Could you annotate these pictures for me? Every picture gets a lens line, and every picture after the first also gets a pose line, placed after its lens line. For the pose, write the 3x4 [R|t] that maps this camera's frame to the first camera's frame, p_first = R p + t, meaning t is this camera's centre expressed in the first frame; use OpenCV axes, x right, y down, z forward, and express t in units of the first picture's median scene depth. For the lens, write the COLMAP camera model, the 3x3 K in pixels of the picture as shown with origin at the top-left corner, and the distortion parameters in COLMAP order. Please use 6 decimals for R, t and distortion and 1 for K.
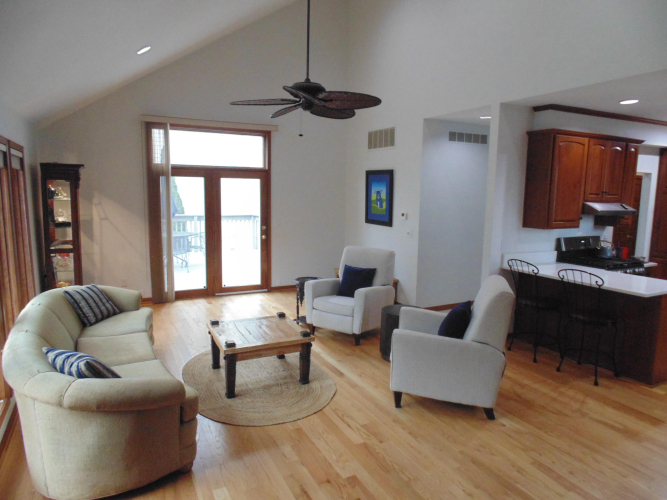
lens RADIAL K [[442.6, 0, 334.5], [0, 442.6, 248.2], [0, 0, 1]] dist [-0.008699, -0.004434]
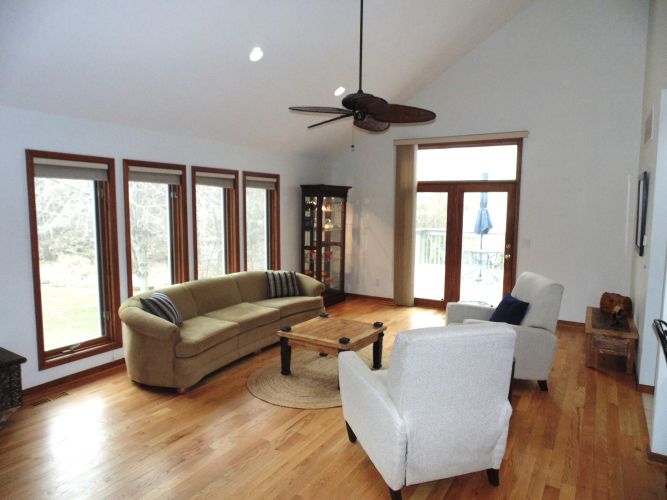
lens RADIAL K [[442.6, 0, 334.5], [0, 442.6, 248.2], [0, 0, 1]] dist [-0.008699, -0.004434]
pose [[0.520643, 0.073181, -0.850633, 0.460171], [-0.114684, 0.993285, 0.015260, -0.017603], [0.846037, 0.089609, 0.525539, 0.257569]]
